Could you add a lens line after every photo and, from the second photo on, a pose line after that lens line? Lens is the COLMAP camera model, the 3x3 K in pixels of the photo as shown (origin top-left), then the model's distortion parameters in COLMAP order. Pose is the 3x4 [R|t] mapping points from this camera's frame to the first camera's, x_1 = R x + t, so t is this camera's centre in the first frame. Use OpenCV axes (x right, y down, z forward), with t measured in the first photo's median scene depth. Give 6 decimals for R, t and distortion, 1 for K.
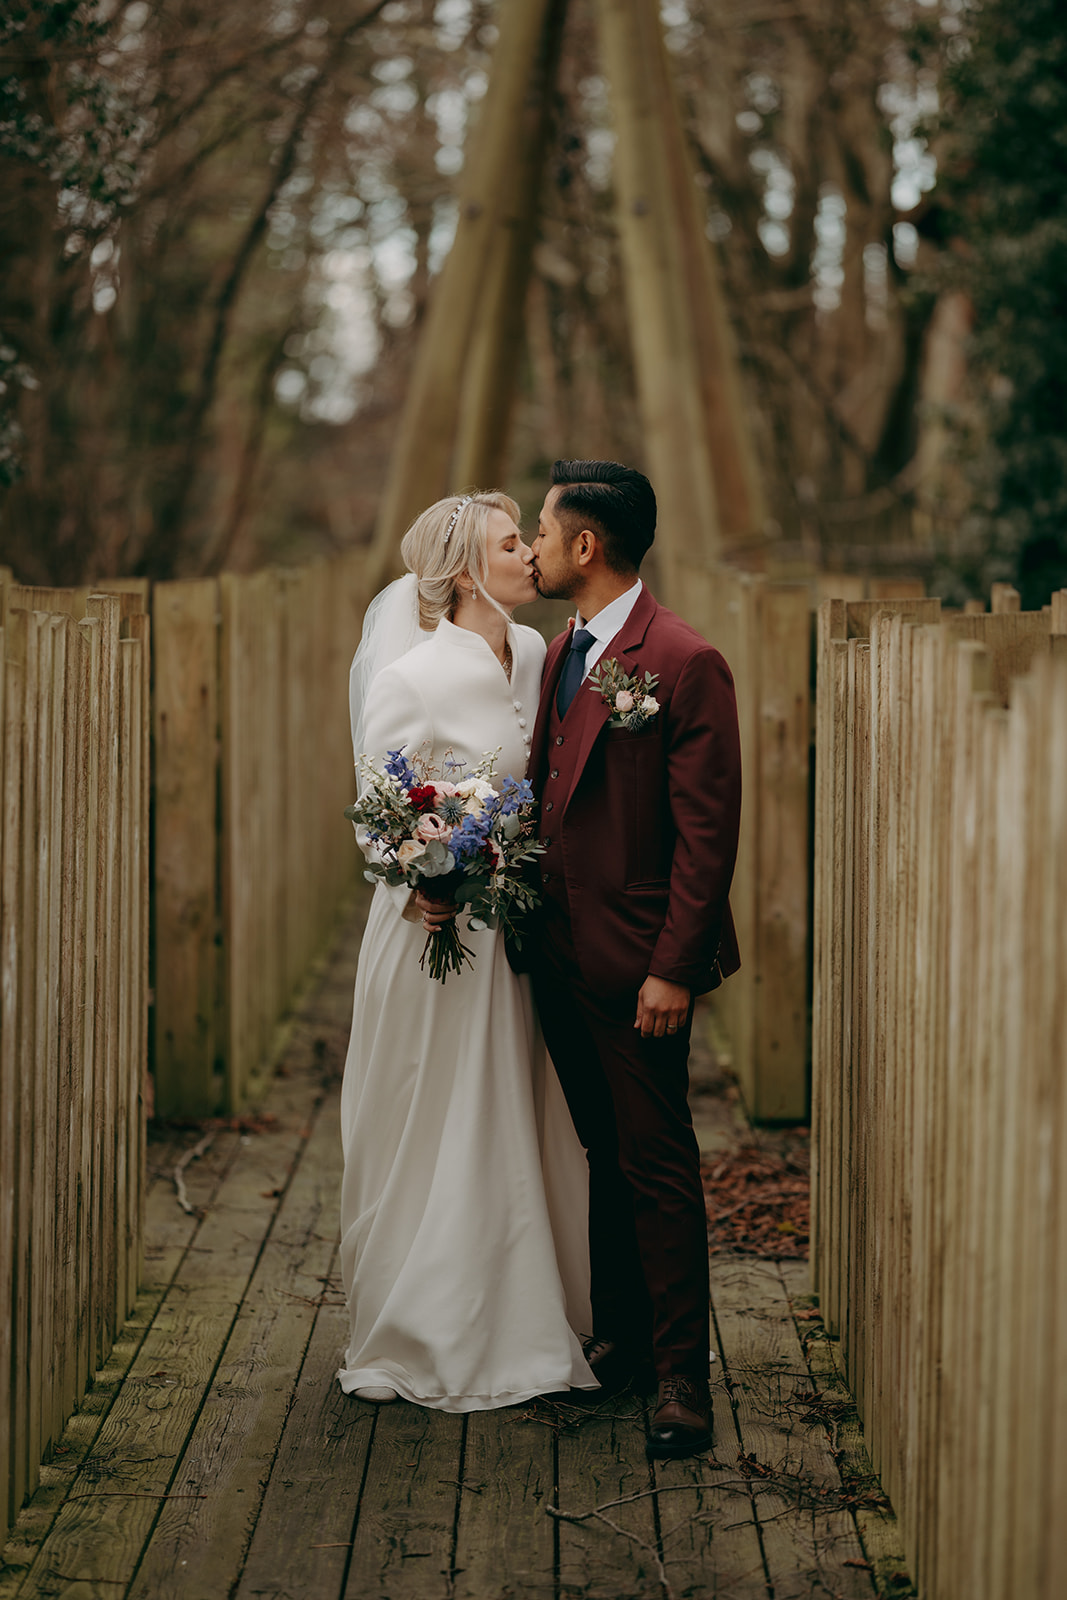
lens RADIAL K [[3940.1, 0, 533.3], [0, 3940.1, 751.6], [0, 0, 1]] dist [0.027405, 0.164602]
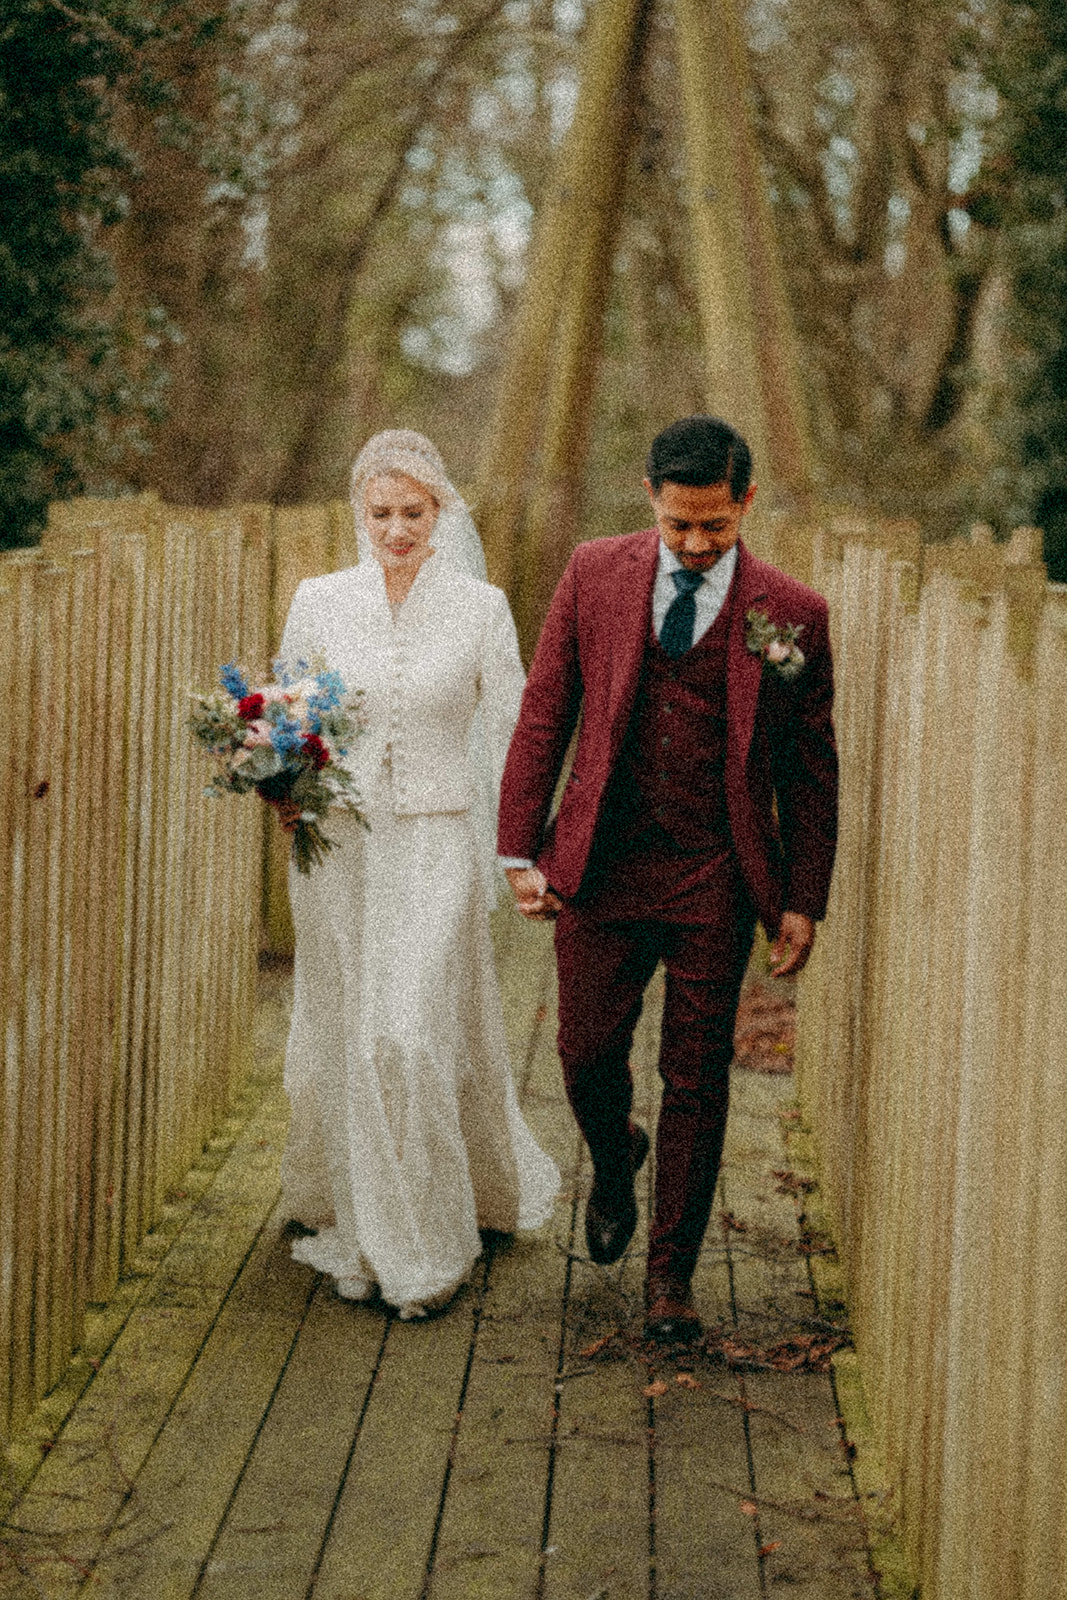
lens RADIAL K [[3872.8, 0, 533.5], [0, 3872.8, 800.0], [0, 0, 1]] dist [0.078401, 0.410139]
pose [[0.998945, 0.025281, -0.038337, 0.021149], [-0.024271, 0.999352, 0.026586, 0.009472], [0.038984, -0.025628, 0.998911, -0.129101]]
